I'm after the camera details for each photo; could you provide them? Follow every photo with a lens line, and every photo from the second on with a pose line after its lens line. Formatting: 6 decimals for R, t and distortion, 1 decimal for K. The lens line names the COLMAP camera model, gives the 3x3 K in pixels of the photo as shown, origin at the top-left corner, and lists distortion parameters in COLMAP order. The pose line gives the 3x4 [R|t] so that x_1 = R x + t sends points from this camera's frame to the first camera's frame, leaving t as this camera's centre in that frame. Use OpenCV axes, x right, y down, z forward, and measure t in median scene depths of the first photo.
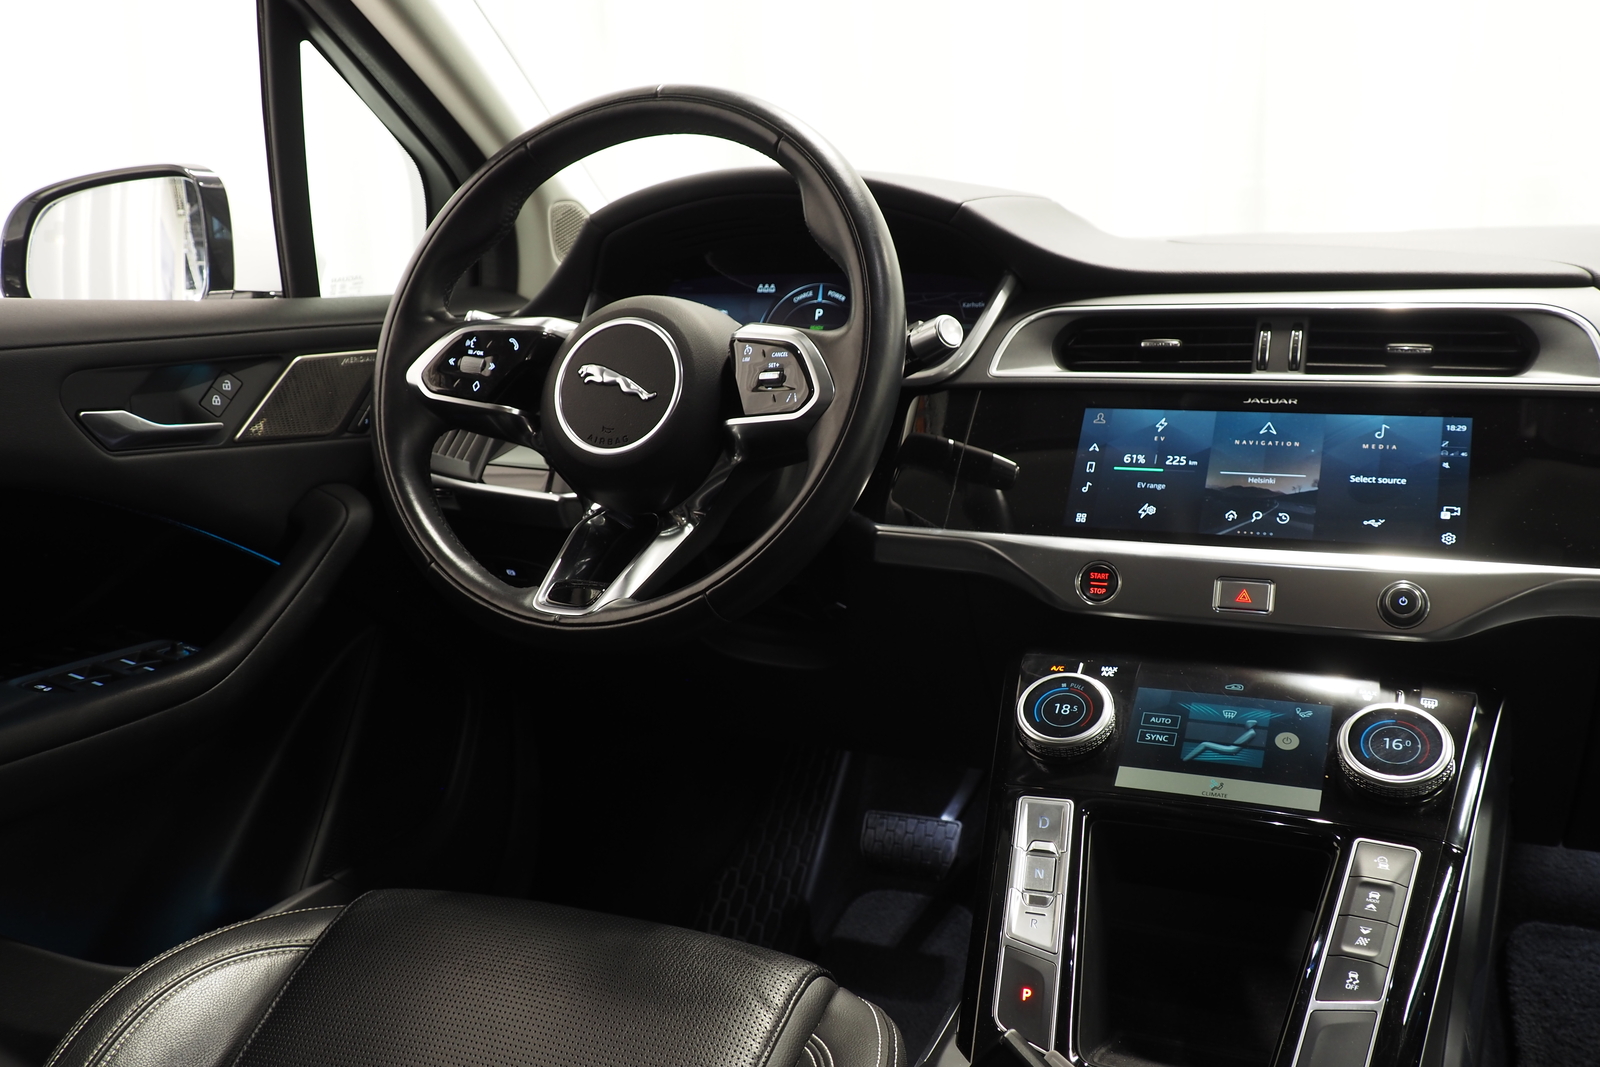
lens RADIAL K [[1525.9, 0, 798.1], [0, 1525.9, 504.2], [0, 0, 1]] dist [0.004561, 0.002753]
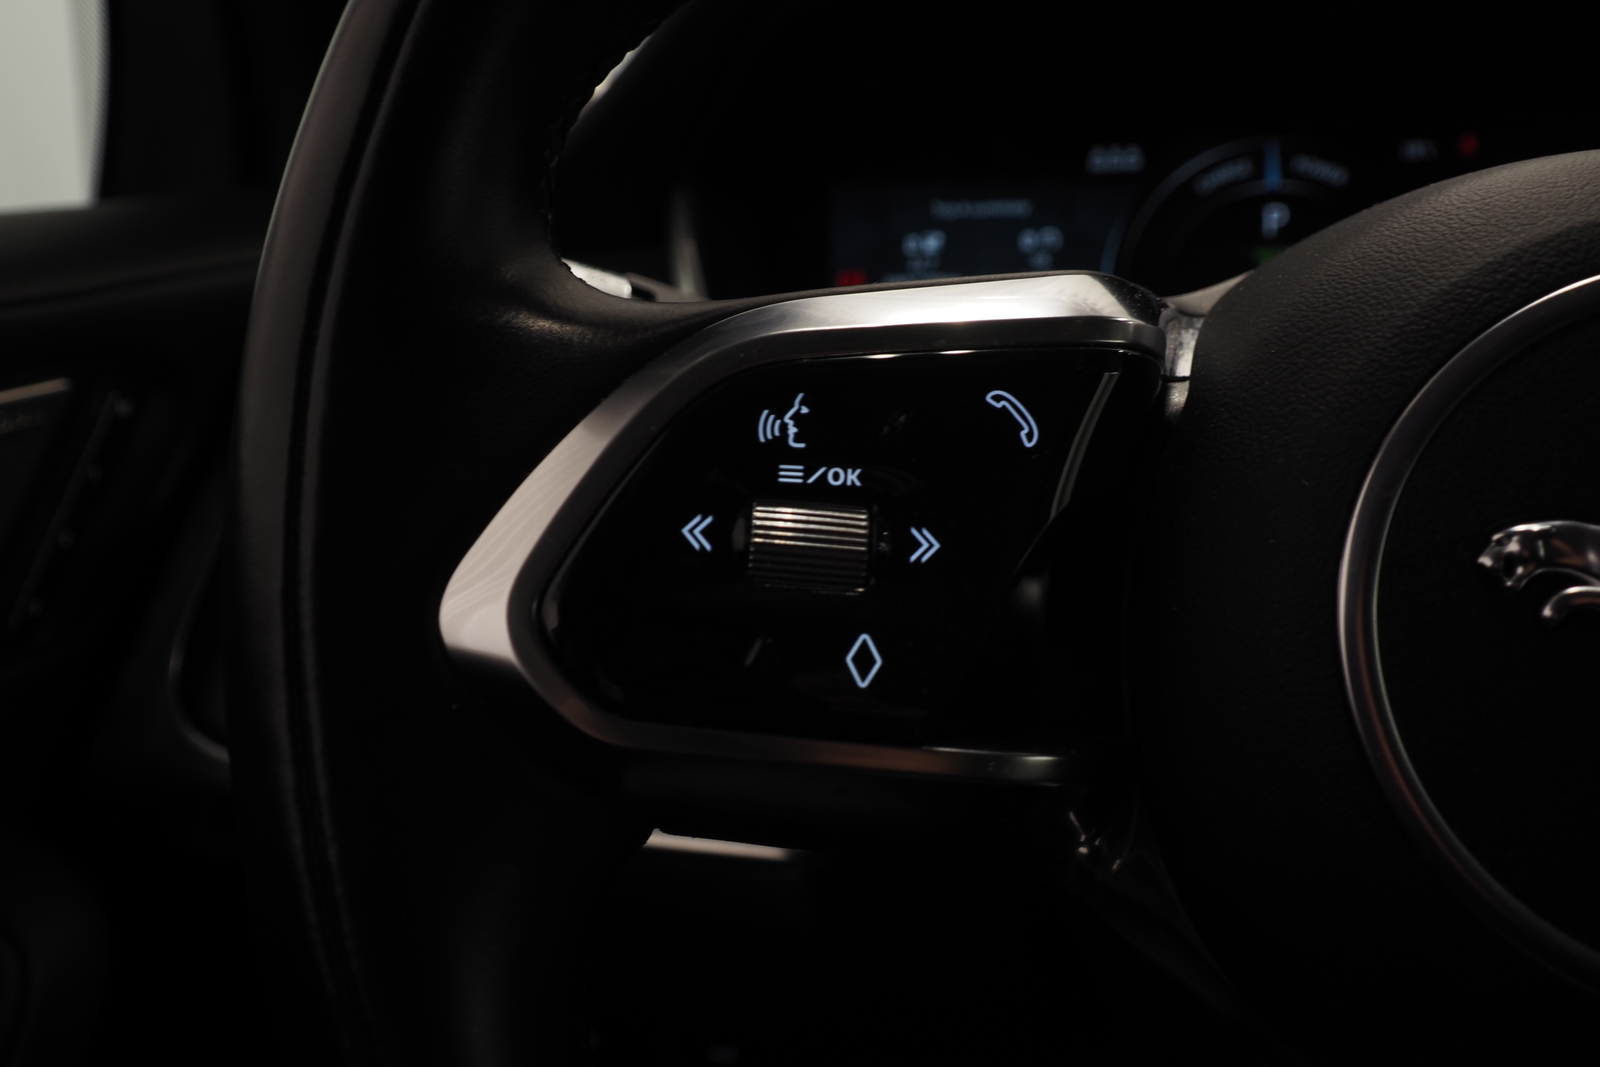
lens RADIAL K [[1525.9, 0, 798.1], [0, 1525.9, 504.2], [0, 0, 1]] dist [0.004561, 0.002753]
pose [[0.960816, -0.086975, 0.263186, -0.222225], [0.071667, 0.995160, 0.067237, -0.091533], [-0.267760, -0.045741, 0.962399, 0.687252]]
